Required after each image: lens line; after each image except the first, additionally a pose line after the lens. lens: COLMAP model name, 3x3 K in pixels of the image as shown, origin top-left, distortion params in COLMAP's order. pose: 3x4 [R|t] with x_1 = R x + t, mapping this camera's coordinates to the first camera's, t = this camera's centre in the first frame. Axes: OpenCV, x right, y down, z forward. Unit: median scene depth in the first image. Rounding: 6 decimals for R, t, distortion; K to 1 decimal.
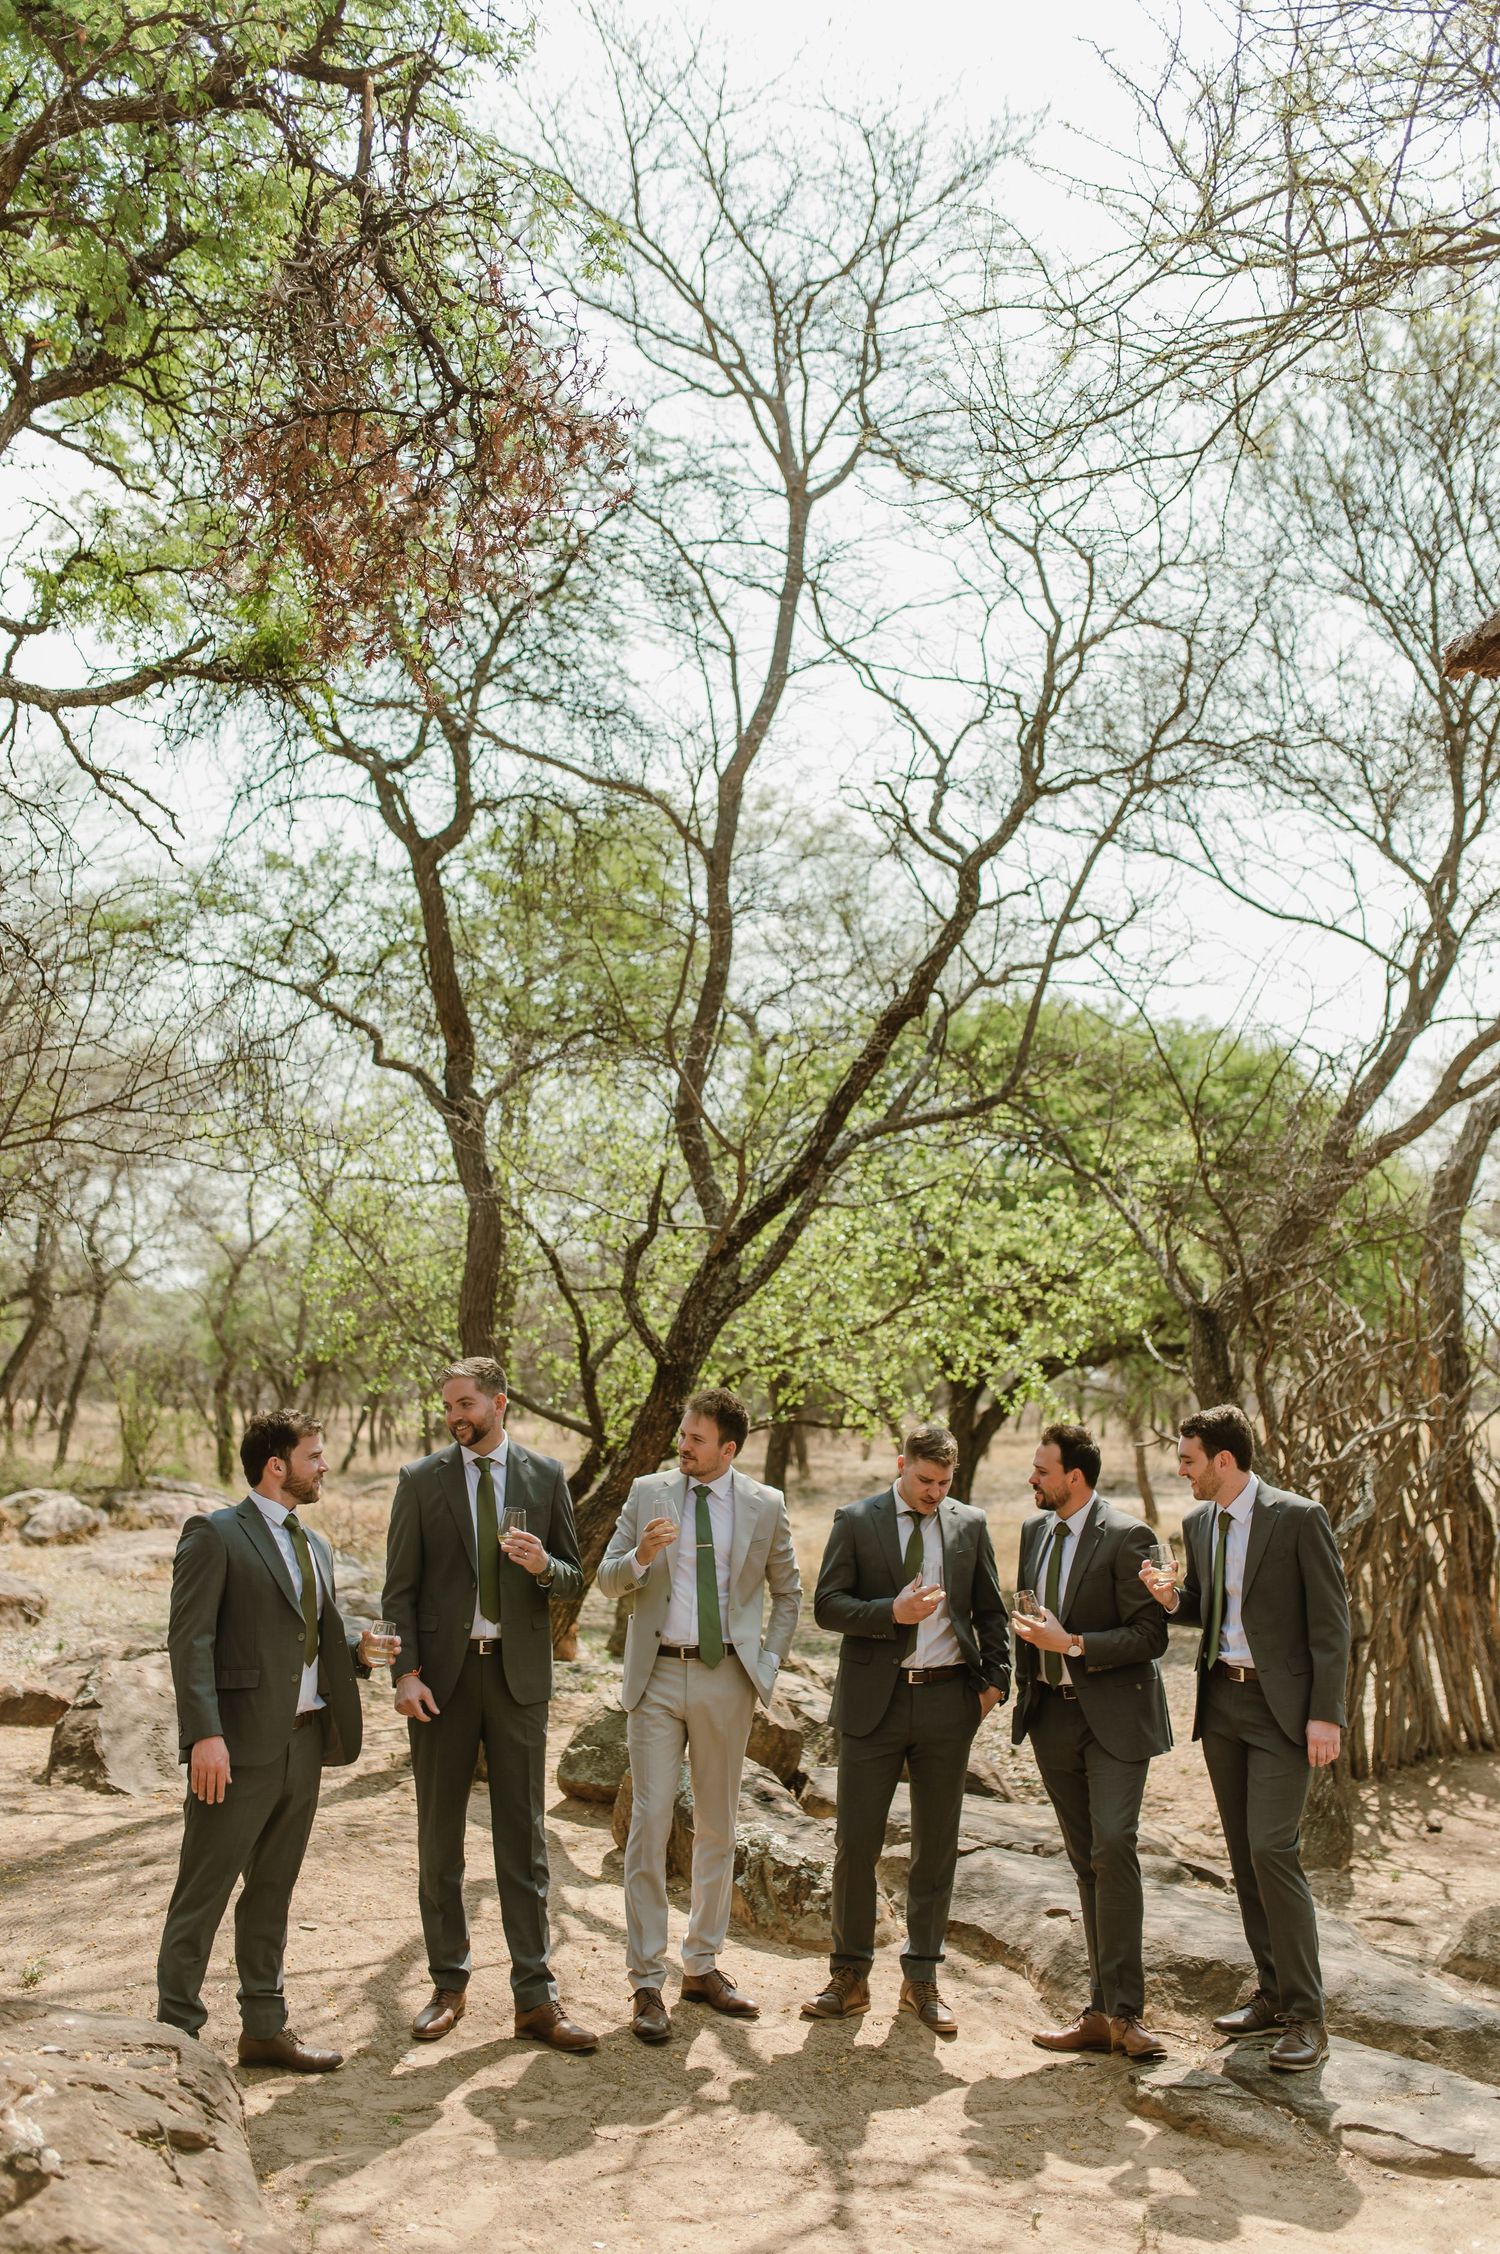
lens RADIAL K [[2141.1, 0, 770.6], [0, 2141.1, 1137.7], [0, 0, 1]] dist [0.042141, 0.000000]
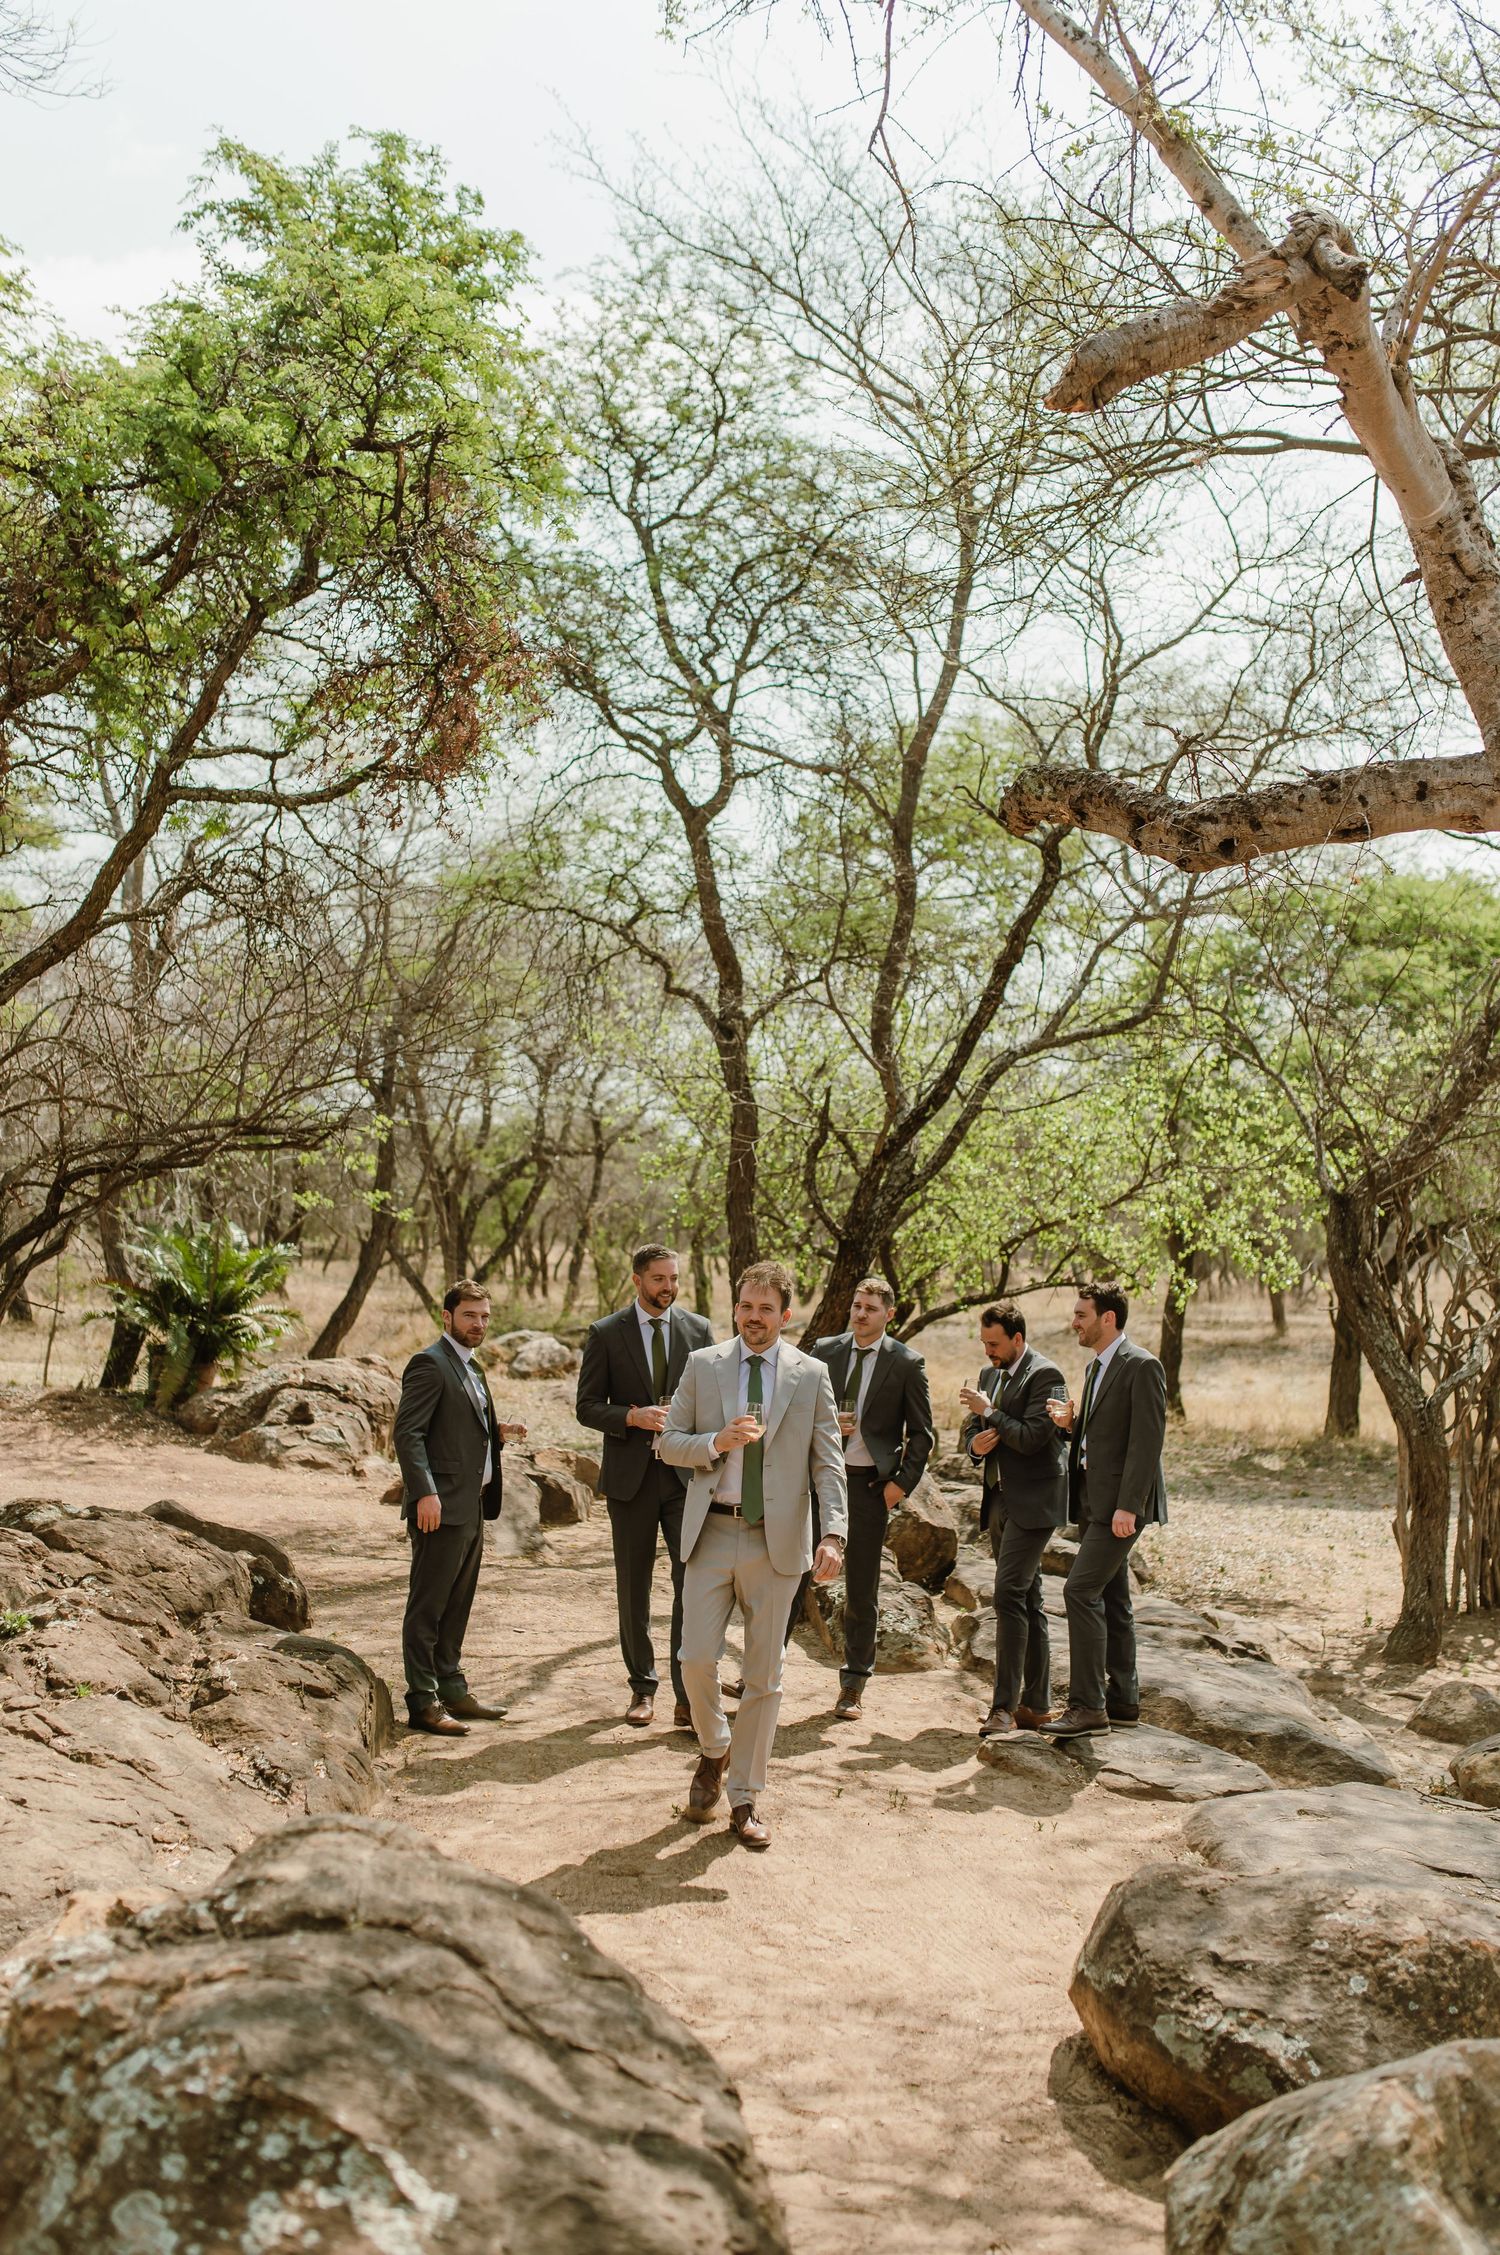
lens RADIAL K [[2142.0, 0, 764.3], [0, 2142.0, 1109.7], [0, 0, 1]] dist [0.042141, 0.000000]
pose [[0.968008, -0.007594, -0.250803, 0.182155], [0.021463, 0.998384, 0.052611, -0.031381], [0.249998, -0.056311, 0.966607, -0.190453]]
